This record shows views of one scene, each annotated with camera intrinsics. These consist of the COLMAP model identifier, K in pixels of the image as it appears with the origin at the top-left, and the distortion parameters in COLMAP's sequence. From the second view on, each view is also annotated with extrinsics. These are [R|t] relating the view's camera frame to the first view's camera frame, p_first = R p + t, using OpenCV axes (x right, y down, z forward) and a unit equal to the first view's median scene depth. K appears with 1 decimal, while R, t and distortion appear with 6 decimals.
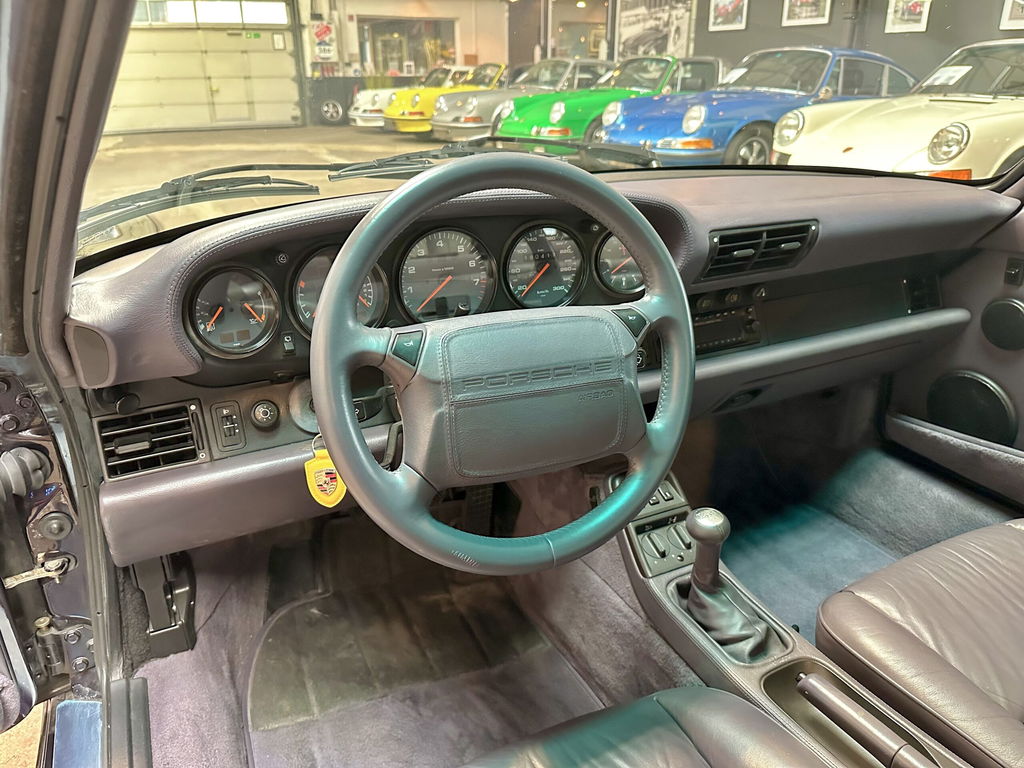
lens RADIAL K [[729.1, 0, 512.0], [0, 729.1, 384.0], [0, 0, 1]] dist [0.065895, -0.098966]
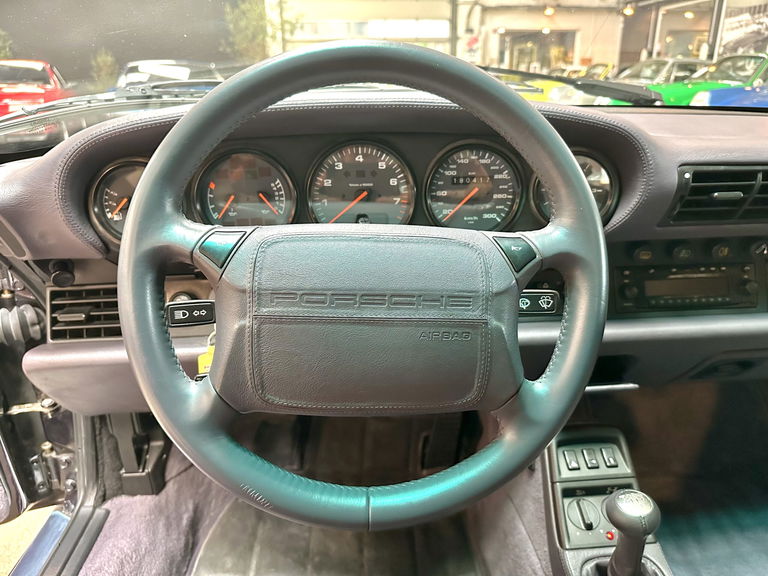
lens RADIAL K [[557.4, 0, 384.0], [0, 557.4, 288.0], [0, 0, 1]] dist [-0.009922, -0.010955]
pose [[0.926350, 0.127600, -0.354393, 0.180581], [-0.139736, 0.990150, -0.008752, -0.014621], [0.349786, 0.057629, 0.935056, 0.269847]]
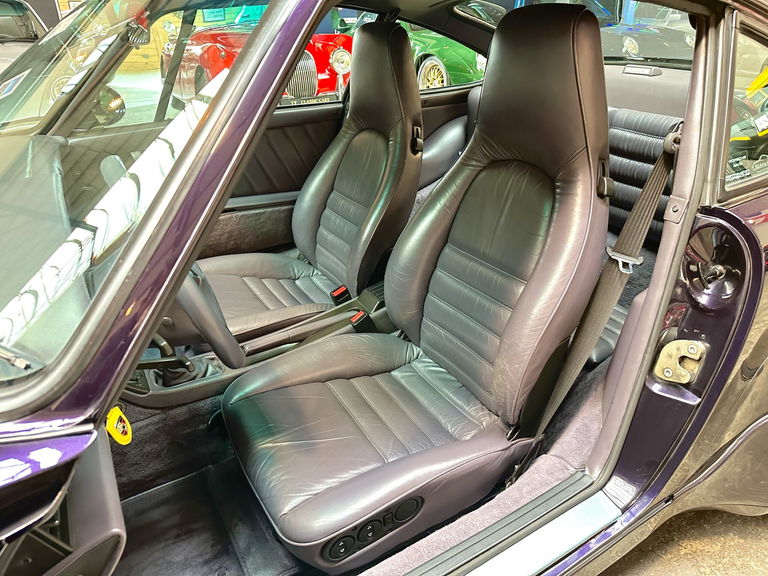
lens RADIAL K [[546.8, 0, 384.0], [0, 546.8, 288.0], [0, 0, 1]] dist [0.065895, -0.098966]
pose [[-0.092672, -0.435461, 0.895425, -0.845679], [0.379851, 0.815821, 0.436061, -0.253533], [-0.920394, 0.380539, 0.089806, 0.322282]]
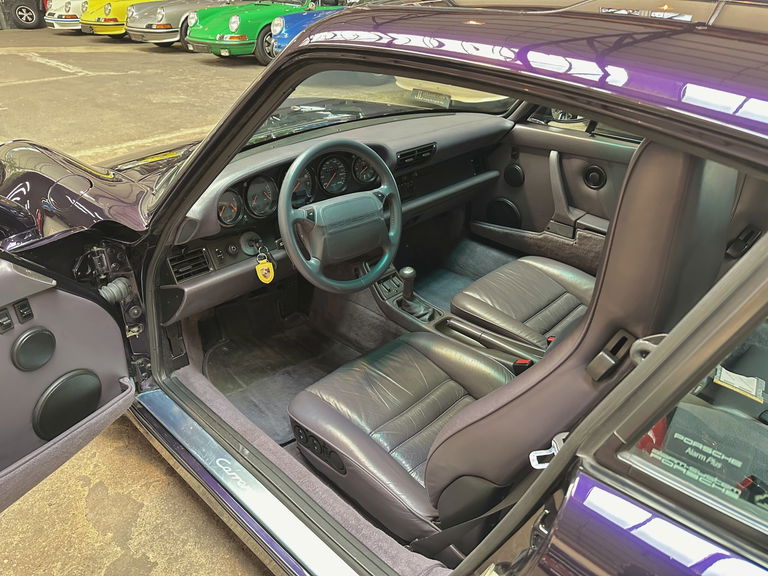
lens RADIAL K [[546.8, 0, 384.0], [0, 546.8, 288.0], [0, 0, 1]] dist [0.065895, -0.098966]
pose [[0.946552, -0.144970, 0.288136, -0.323754], [0.109153, 0.984568, 0.136791, -0.020105], [-0.303520, -0.098029, 0.947769, -0.681505]]
